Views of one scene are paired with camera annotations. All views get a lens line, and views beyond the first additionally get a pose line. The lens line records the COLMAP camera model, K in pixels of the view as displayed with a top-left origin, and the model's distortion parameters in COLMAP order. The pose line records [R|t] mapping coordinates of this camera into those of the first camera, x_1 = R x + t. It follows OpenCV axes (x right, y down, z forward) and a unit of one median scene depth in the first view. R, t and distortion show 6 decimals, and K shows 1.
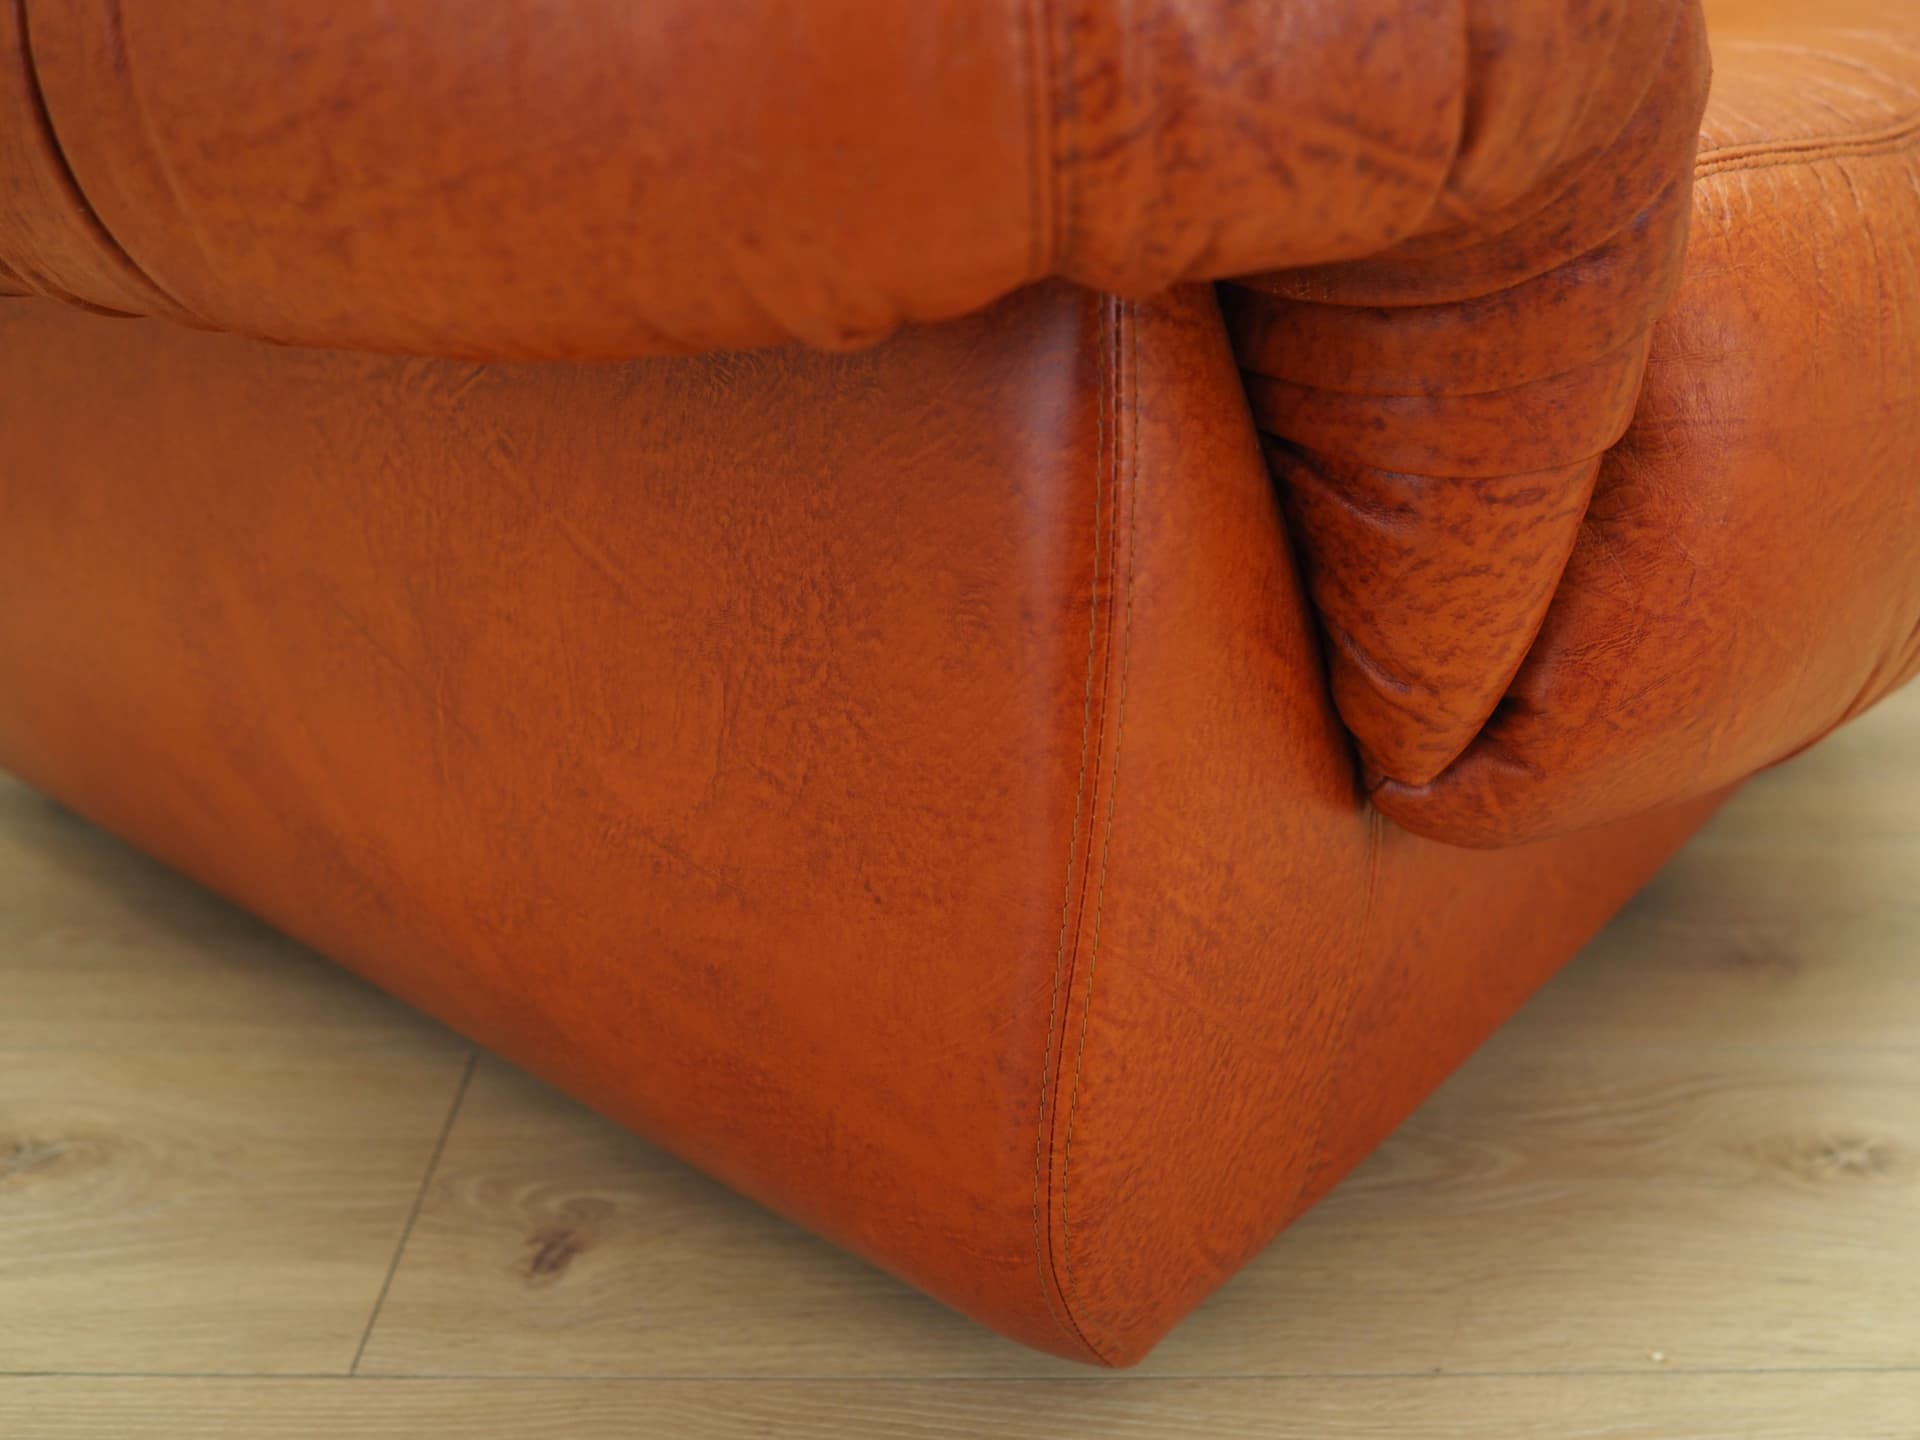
lens RADIAL K [[2018.9, 0, 960.0], [0, 2018.9, 720.0], [0, 0, 1]] dist [-0.027066, -0.003569]
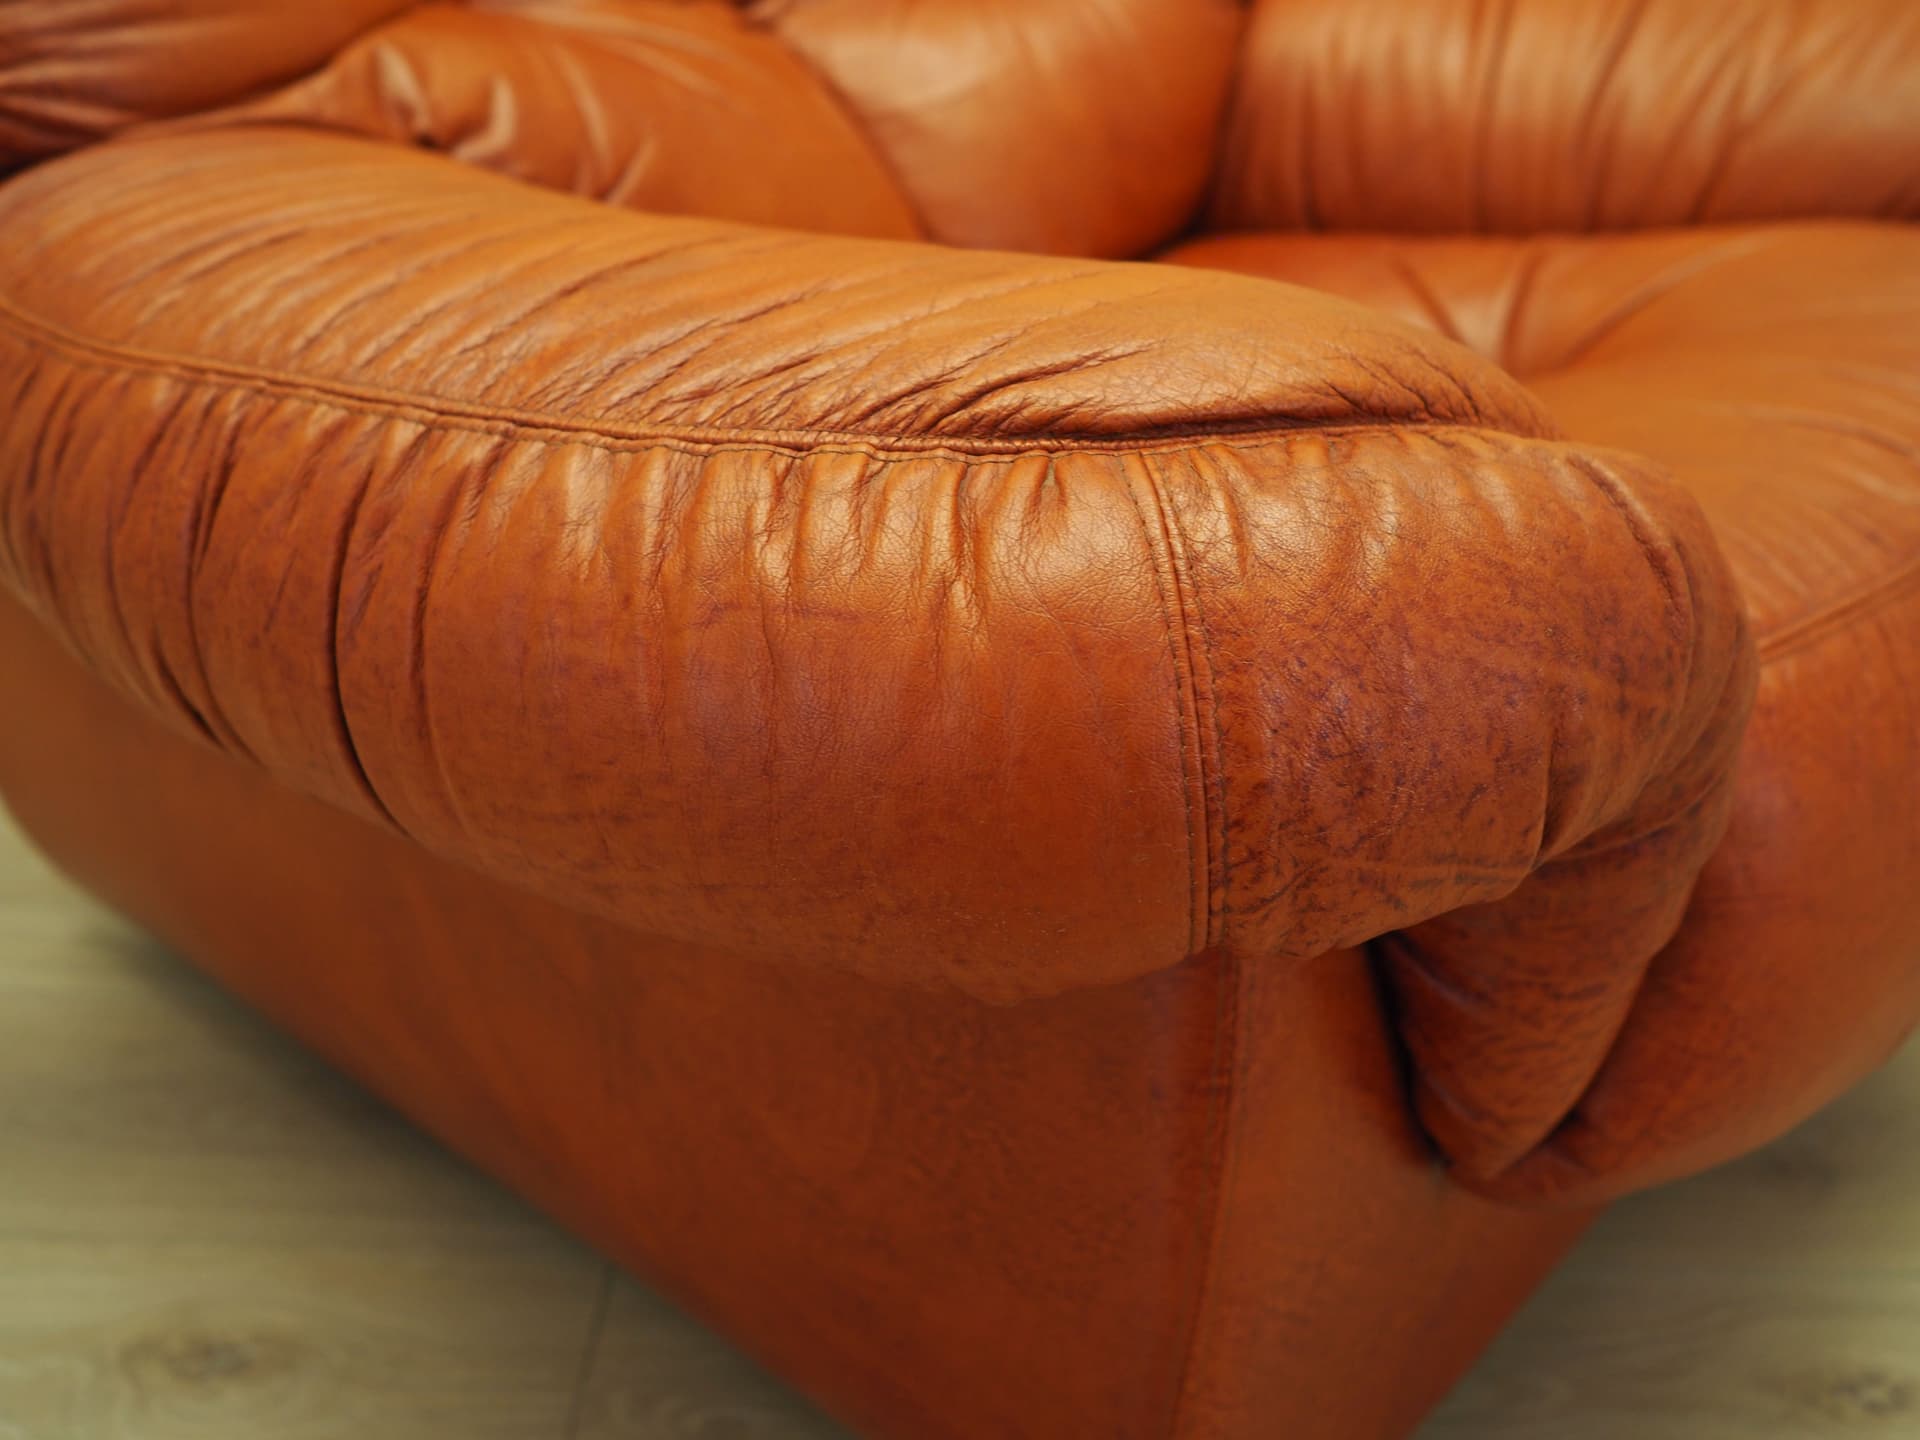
lens RADIAL K [[2018.9, 0, 960.0], [0, 2018.9, 720.0], [0, 0, 1]] dist [-0.027066, -0.003569]
pose [[0.999556, 0.014225, -0.026174, -0.048537], [-0.013508, 0.999534, 0.027372, -0.276668], [0.026551, -0.027006, 0.999283, -0.149893]]
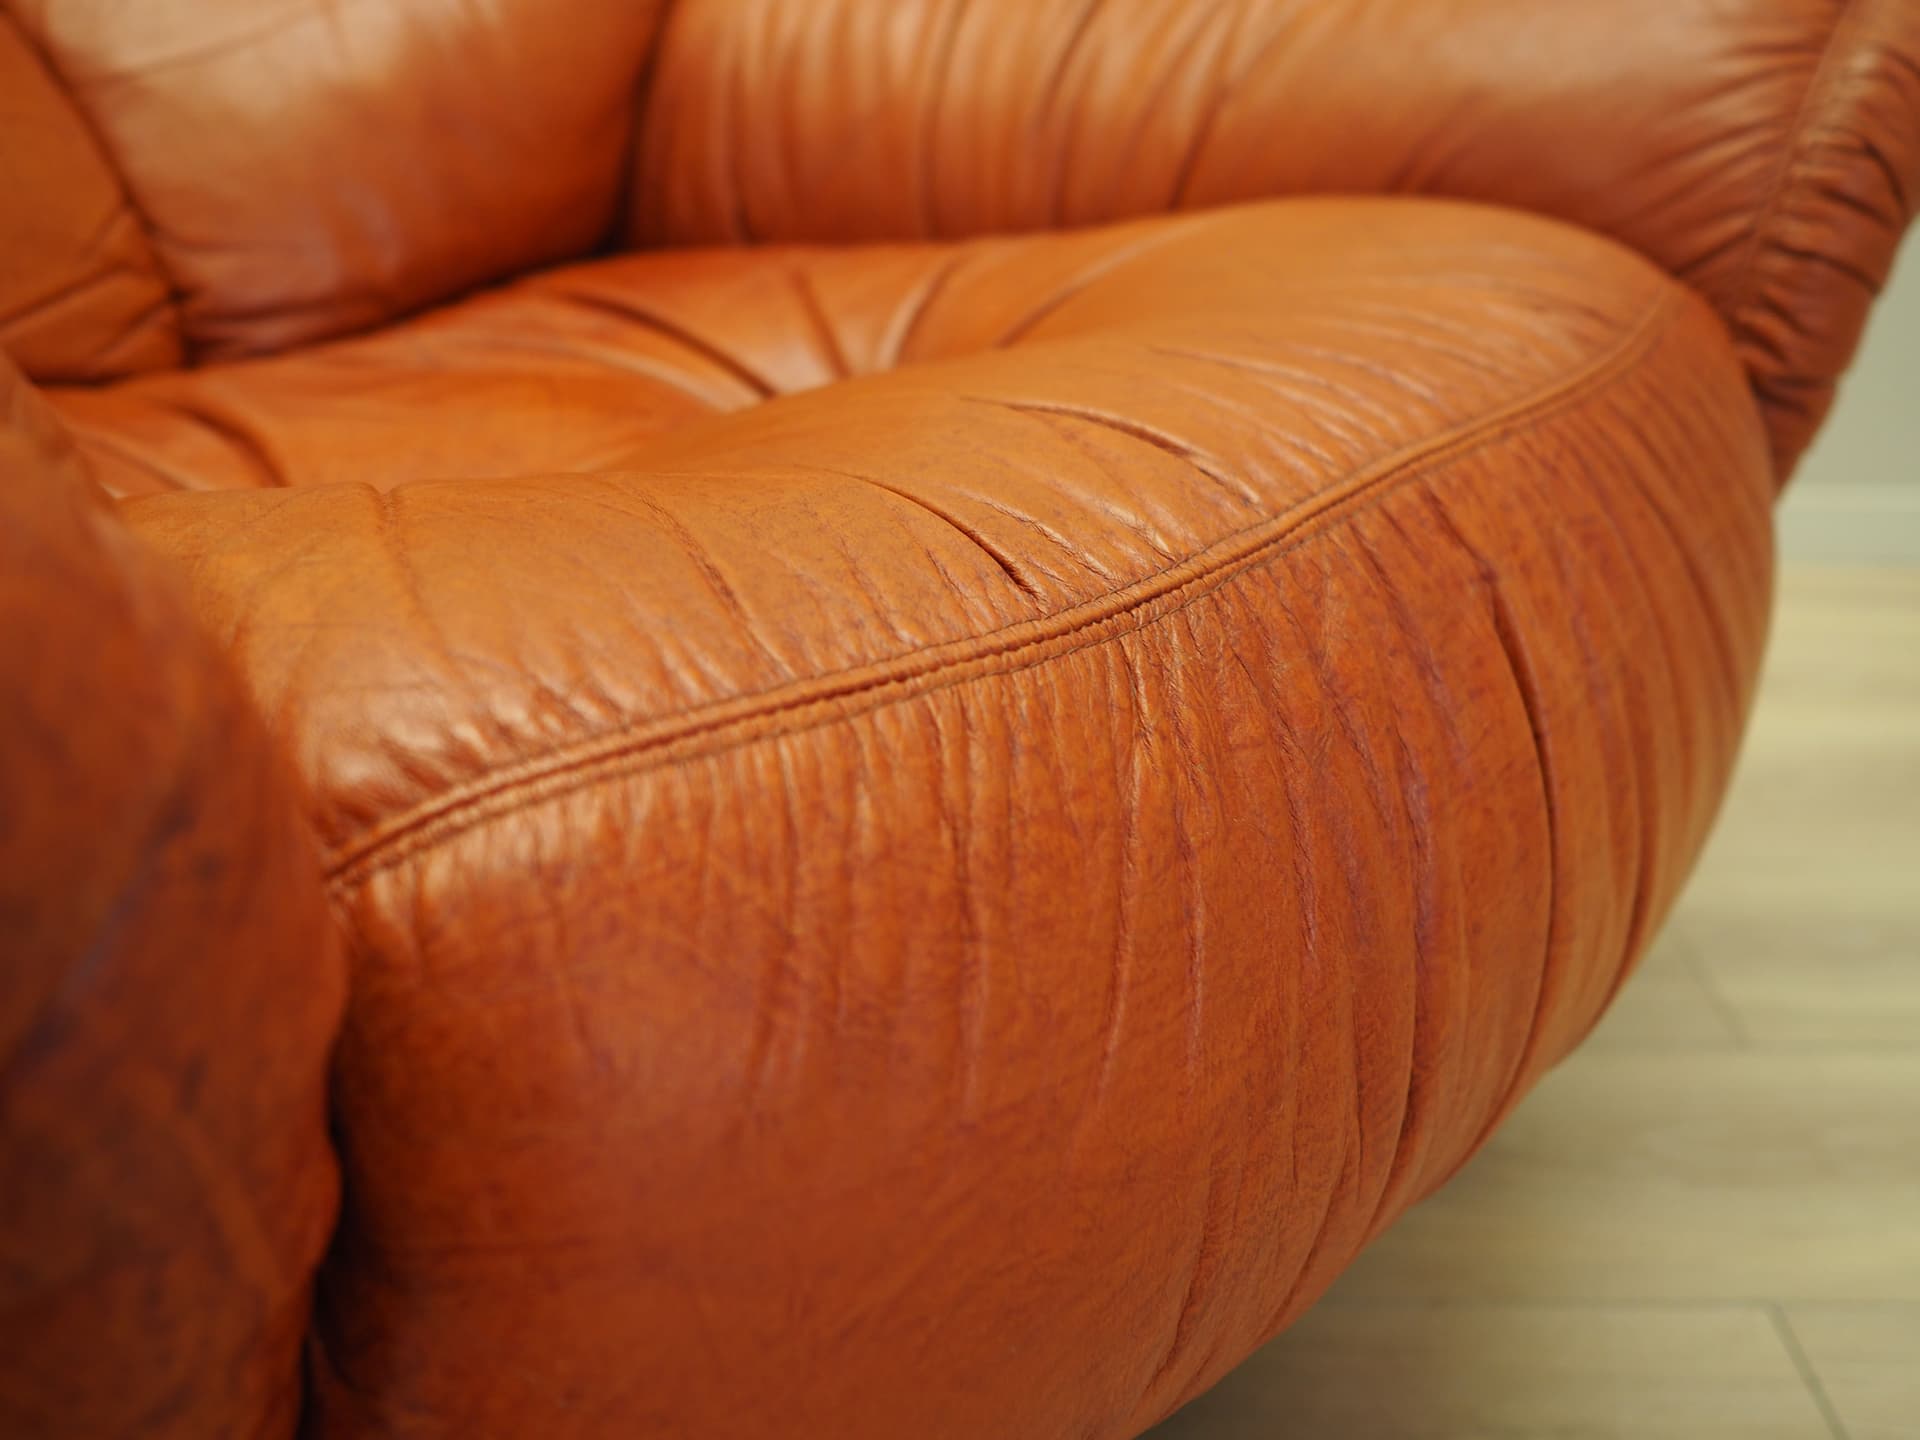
lens RADIAL K [[2085.7, 0, 909.4], [0, 2085.7, 743.4], [0, 0, 1]] dist [-0.013794, -0.006270]
pose [[0.999875, 0.013204, 0.008748, 0.482871], [-0.012889, 0.999301, -0.035095, -0.275181], [-0.009205, 0.034978, 0.999346, 0.405346]]
